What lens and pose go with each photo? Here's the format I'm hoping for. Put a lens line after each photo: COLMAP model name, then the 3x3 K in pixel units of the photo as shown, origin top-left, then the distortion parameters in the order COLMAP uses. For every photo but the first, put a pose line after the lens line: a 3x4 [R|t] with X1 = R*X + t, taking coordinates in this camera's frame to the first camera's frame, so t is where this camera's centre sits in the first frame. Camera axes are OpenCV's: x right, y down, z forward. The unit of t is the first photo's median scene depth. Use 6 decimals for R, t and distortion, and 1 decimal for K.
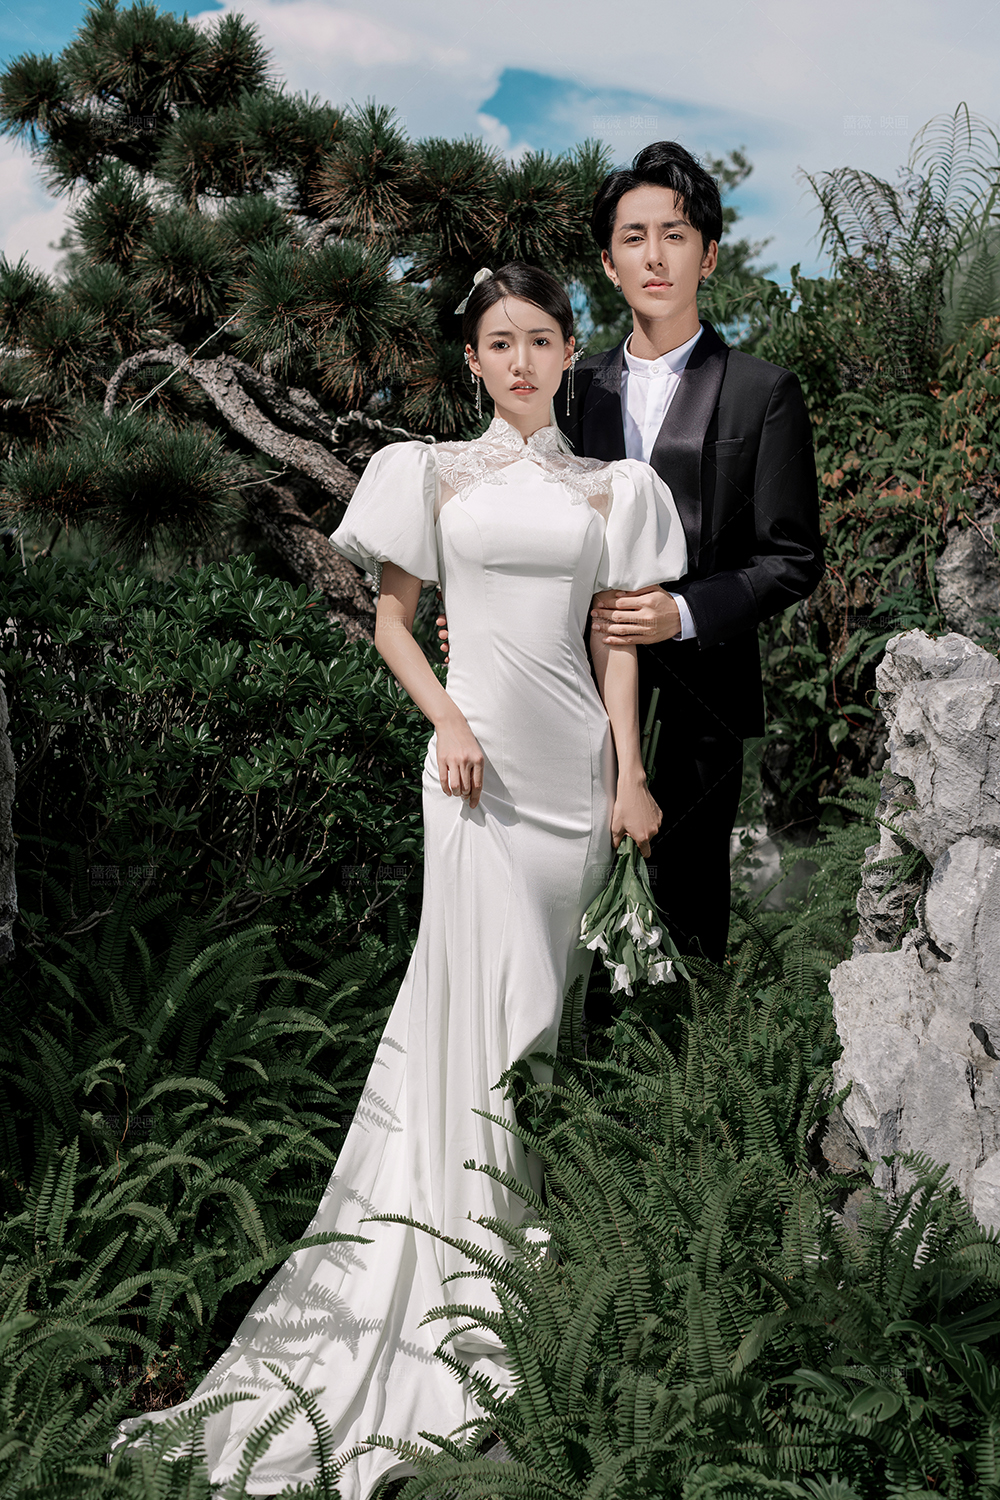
lens RADIAL K [[2159.4, 0, 499.1], [0, 2159.4, 753.0], [0, 0, 1]] dist [0.027227, 0.000000]
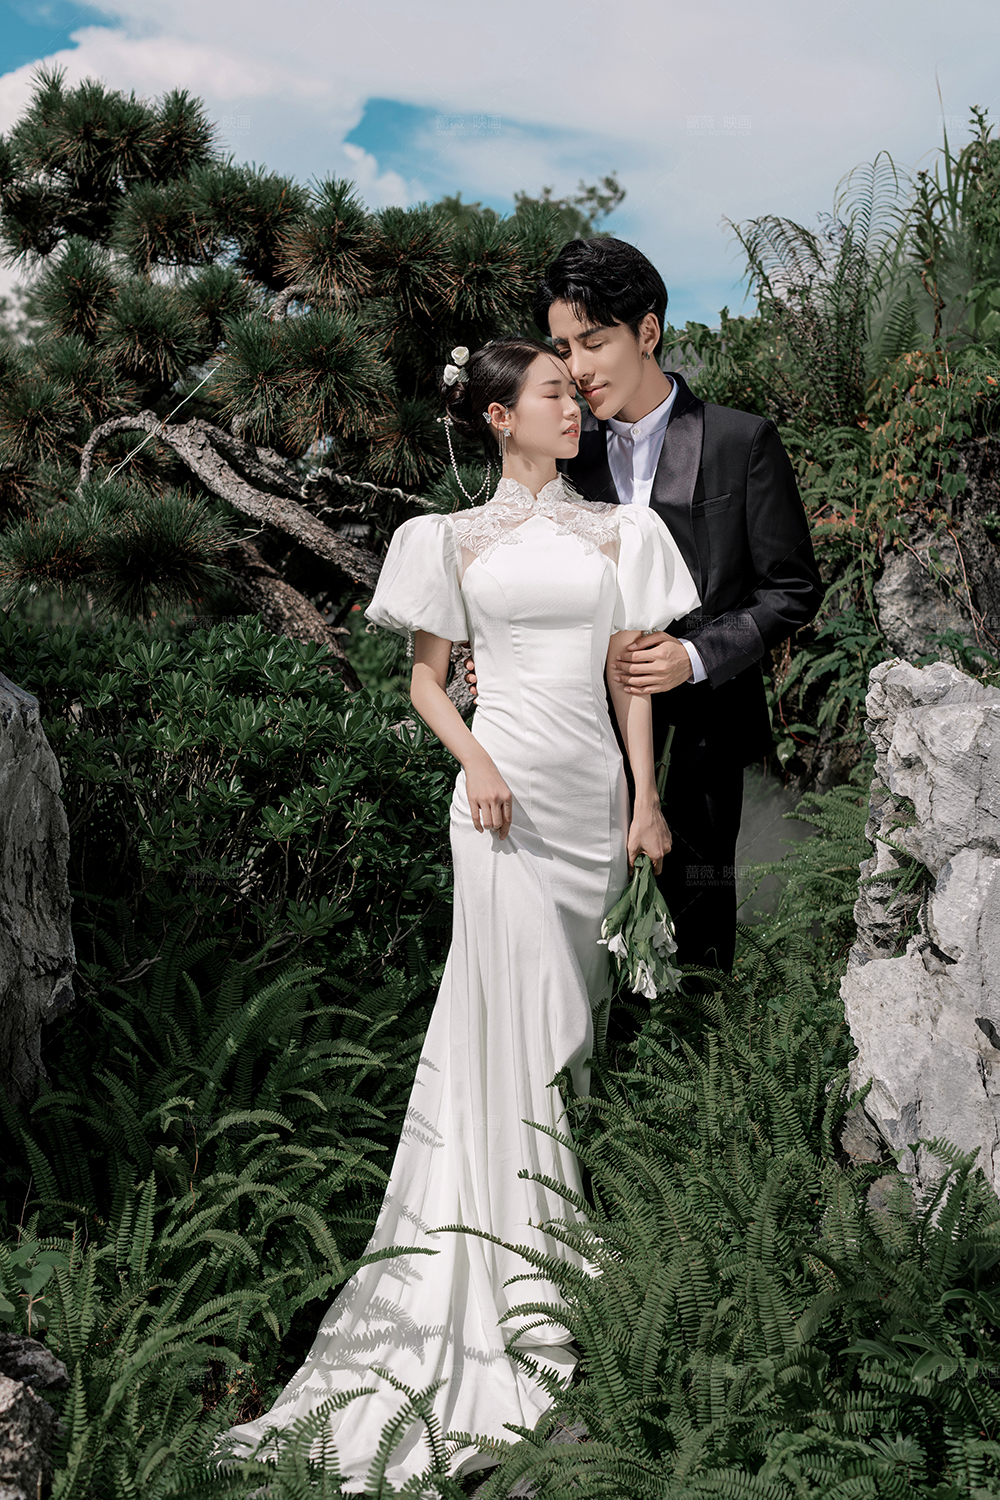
lens RADIAL K [[2159.4, 0, 499.9], [0, 2159.4, 739.9], [0, 0, 1]] dist [0.027227, 0.000000]
pose [[0.997560, -0.048017, 0.050680, -0.058691], [0.048866, 0.998683, -0.015656, -0.008744], [-0.049861, 0.018094, 0.998592, -0.067379]]
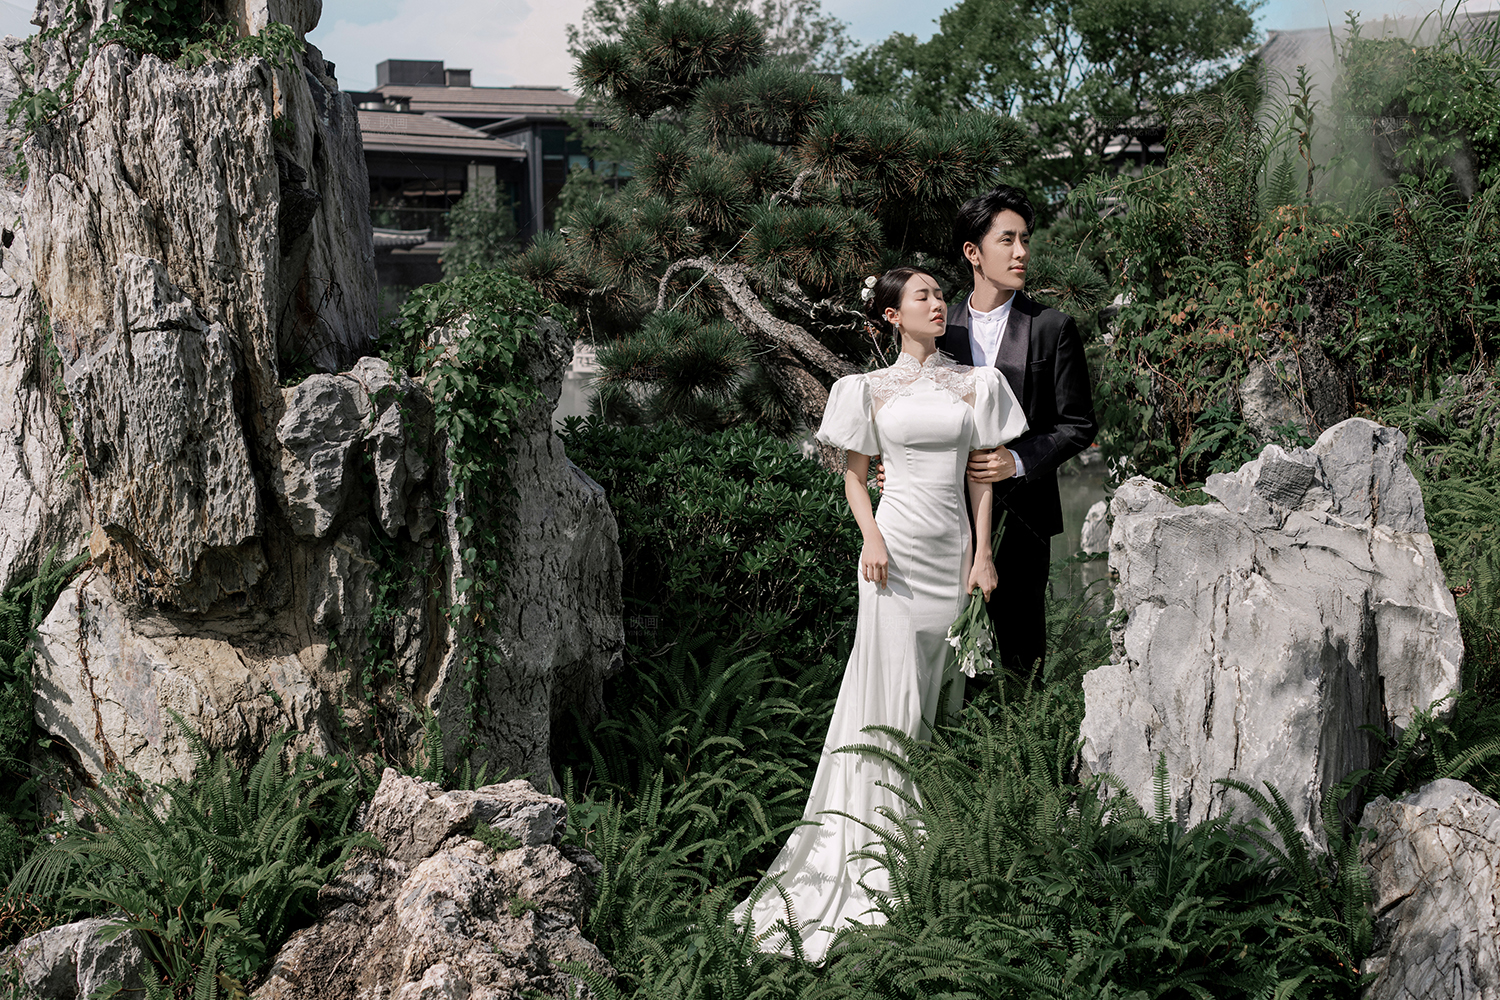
lens RADIAL K [[2159.4, 0, 750.8], [0, 2159.4, 492.2], [0, 0, 1]] dist [0.027227, 0.000000]
pose [[0.991895, -0.014660, -0.126213, 0.096738], [0.016579, 0.999762, 0.014171, -0.068775], [0.125975, -0.016148, 0.991902, -0.683578]]
